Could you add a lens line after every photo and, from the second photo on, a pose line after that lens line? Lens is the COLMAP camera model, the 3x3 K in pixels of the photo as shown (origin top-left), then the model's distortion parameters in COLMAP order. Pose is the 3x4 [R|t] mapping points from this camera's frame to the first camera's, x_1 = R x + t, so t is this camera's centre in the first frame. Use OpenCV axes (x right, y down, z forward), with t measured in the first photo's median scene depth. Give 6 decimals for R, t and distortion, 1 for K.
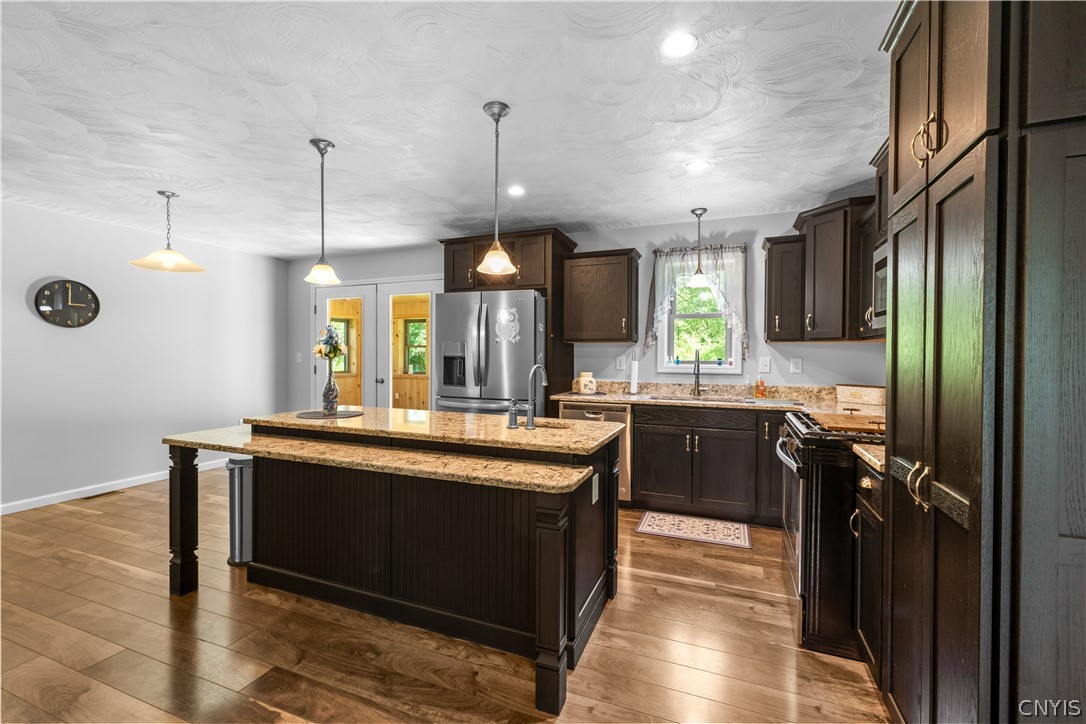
lens RADIAL K [[469.4, 0, 538.7], [0, 469.4, 360.6], [0, 0, 1]] dist [0.003844, -0.001025]
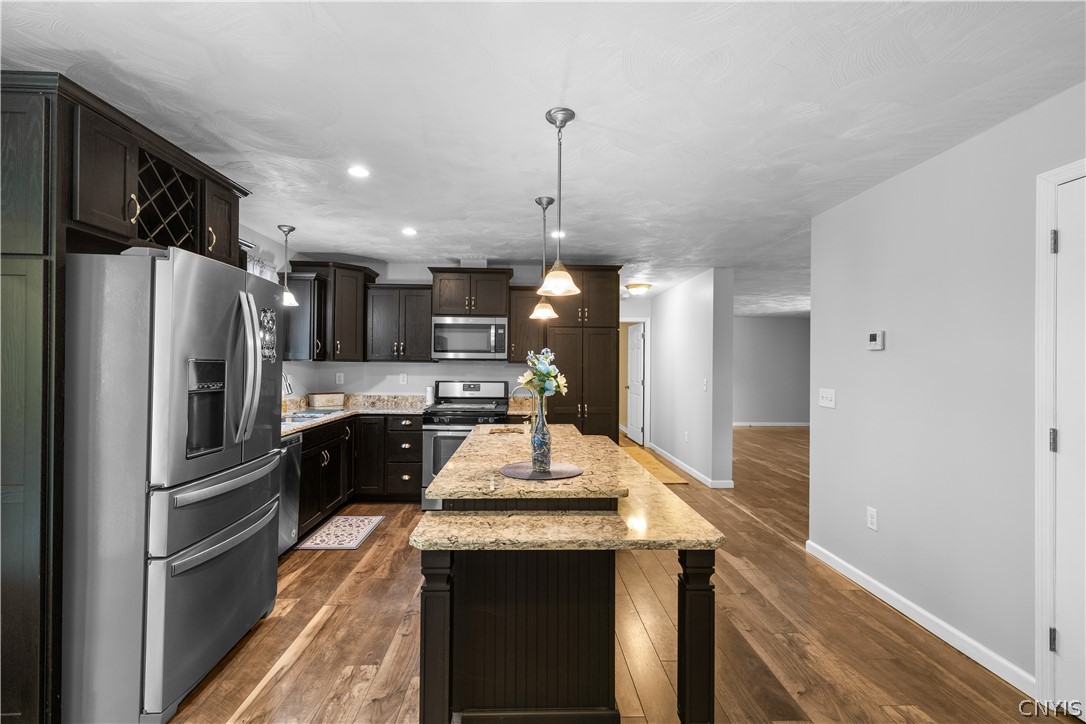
lens RADIAL K [[469.4, 0, 538.7], [0, 469.4, 360.6], [0, 0, 1]] dist [0.003844, -0.001025]
pose [[-0.425754, 0.011306, 0.904769, -0.736588], [0.016279, 0.999856, -0.004834, -0.023769], [-0.904693, 0.012670, -0.425876, 0.900914]]
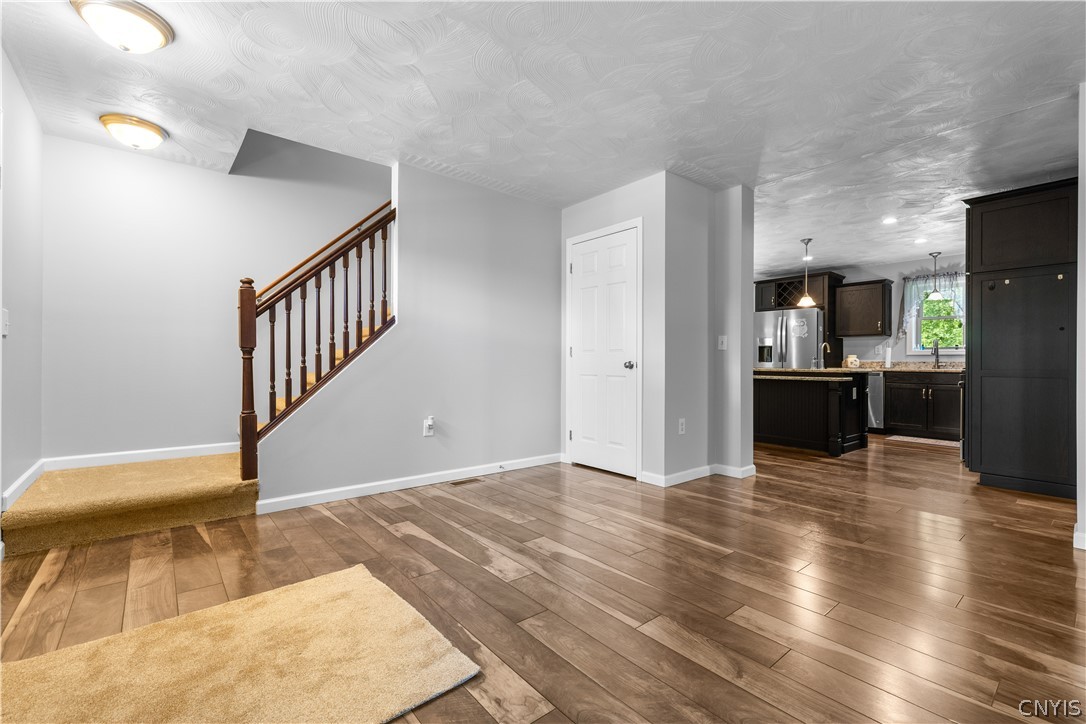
lens RADIAL K [[463.4, 0, 543.0], [0, 463.4, 362.0], [0, 0, 1]] dist [0.007122, 0.000151]
pose [[0.878945, 0.000044, -0.476924, -0.078063], [-0.009266, 0.999813, -0.016983, 0.091399], [0.476834, 0.019346, 0.878780, -1.001501]]
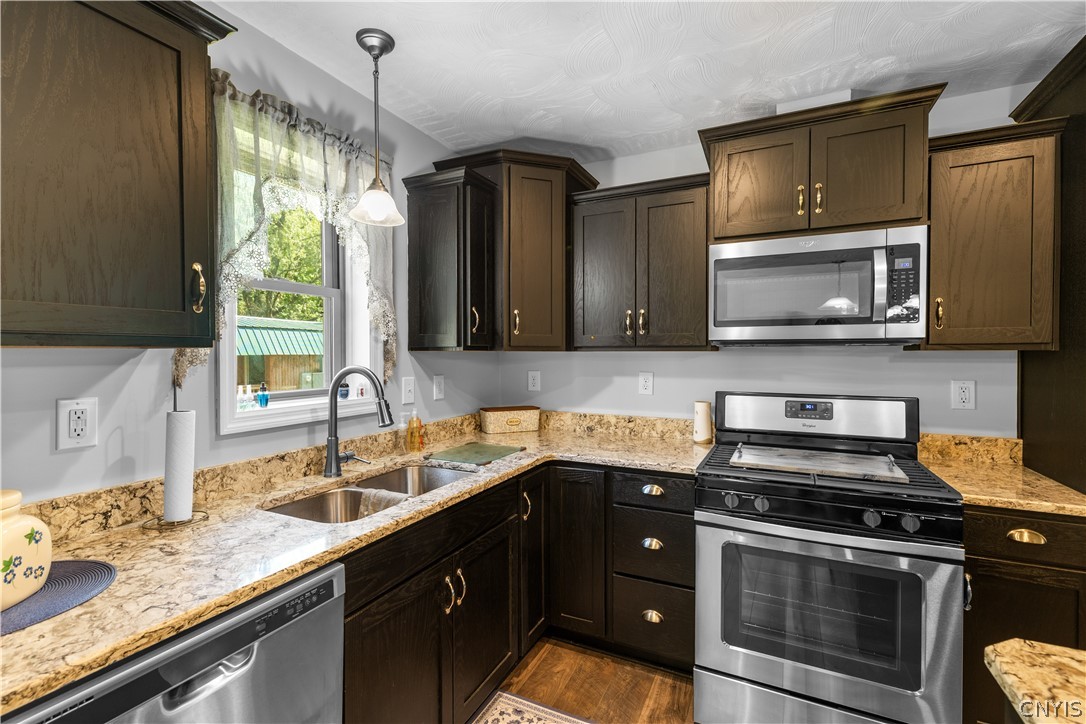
lens RADIAL K [[469.4, 0, 538.7], [0, 469.4, 360.6], [0, 0, 1]] dist [0.003844, -0.001025]
pose [[0.067892, -0.010147, 0.997641, -0.075314], [0.024987, 0.999652, 0.008467, -0.027292], [-0.997380, 0.024353, 0.068122, 0.792572]]
